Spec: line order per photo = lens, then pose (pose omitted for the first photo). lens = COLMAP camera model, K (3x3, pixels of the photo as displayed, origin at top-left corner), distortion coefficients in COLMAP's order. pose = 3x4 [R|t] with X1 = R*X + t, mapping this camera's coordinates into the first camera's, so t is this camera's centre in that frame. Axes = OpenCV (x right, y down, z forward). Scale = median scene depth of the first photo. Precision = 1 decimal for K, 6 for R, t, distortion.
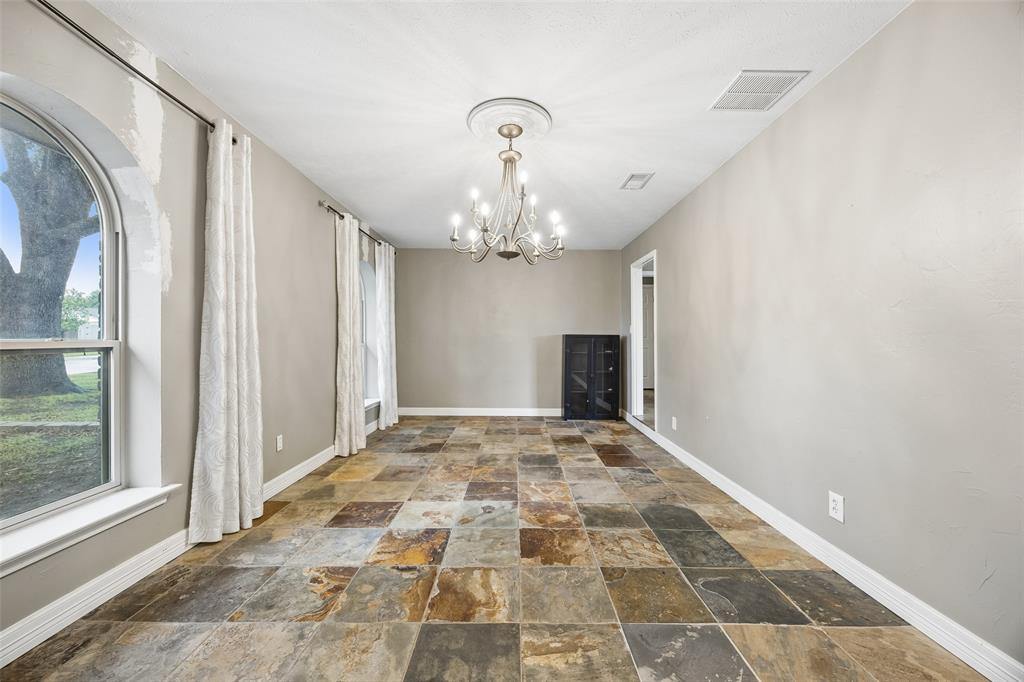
lens RADIAL K [[389.1, 0, 517.5], [0, 389.1, 339.6], [0, 0, 1]] dist [-0.003451, -0.000235]
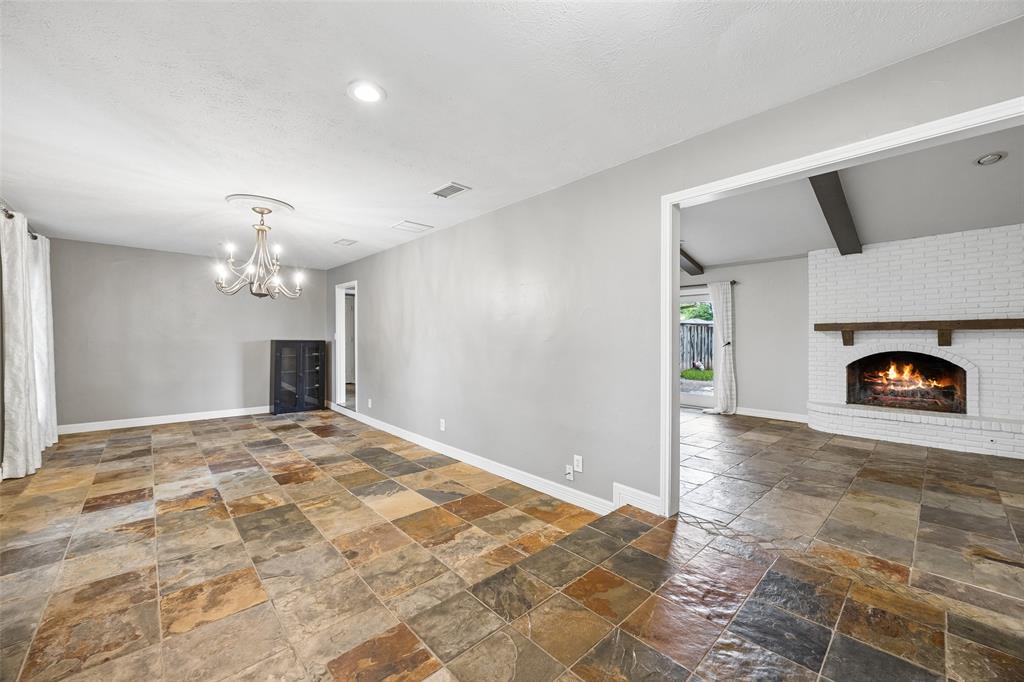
lens RADIAL K [[389.1, 0, 517.5], [0, 389.1, 339.6], [0, 0, 1]] dist [-0.003451, -0.000235]
pose [[0.729294, 0.000050, 0.684200, -0.277882], [-0.007636, 0.999938, 0.008066, -0.059808], [-0.684158, -0.011107, 0.729250, -0.642484]]
